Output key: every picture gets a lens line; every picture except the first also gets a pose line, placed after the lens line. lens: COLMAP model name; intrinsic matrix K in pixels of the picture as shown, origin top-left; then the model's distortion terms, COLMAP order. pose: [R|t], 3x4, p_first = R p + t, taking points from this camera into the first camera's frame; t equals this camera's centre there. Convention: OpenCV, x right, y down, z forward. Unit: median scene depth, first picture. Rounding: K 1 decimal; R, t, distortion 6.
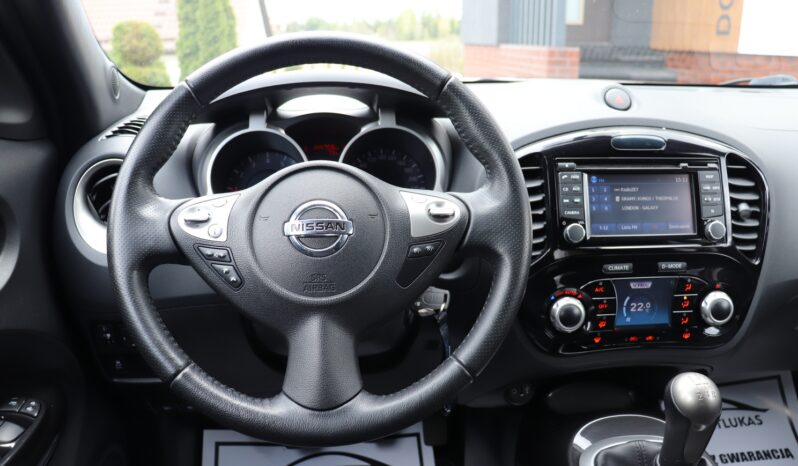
lens RADIAL K [[655.5, 0, 394.5], [0, 655.5, 233.0], [0, 0, 1]] dist [-0.184972, 0.159755]
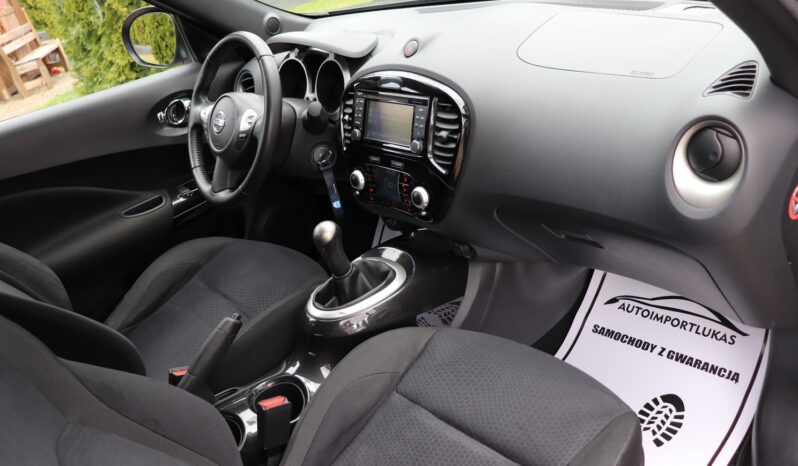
lens RADIAL K [[655.5, 0, 394.5], [0, 655.5, 233.0], [0, 0, 1]] dist [-0.184972, 0.159755]
pose [[0.609740, 0.261571, -0.748196, 1.671466], [-0.022494, 0.949306, 0.313548, -0.291528], [0.792282, -0.174353, 0.584714, 0.013151]]
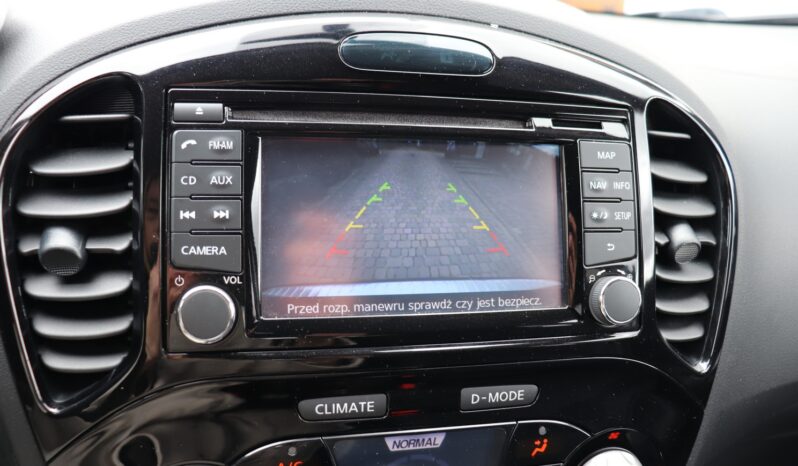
lens RADIAL K [[655.5, 0, 394.5], [0, 655.5, 233.0], [0, 0, 1]] dist [-0.184972, 0.159755]
pose [[0.985427, 0.017036, 0.169241, 0.308235], [-0.024420, 0.998834, 0.041647, -0.055733], [-0.168334, -0.045173, 0.984694, 0.637986]]
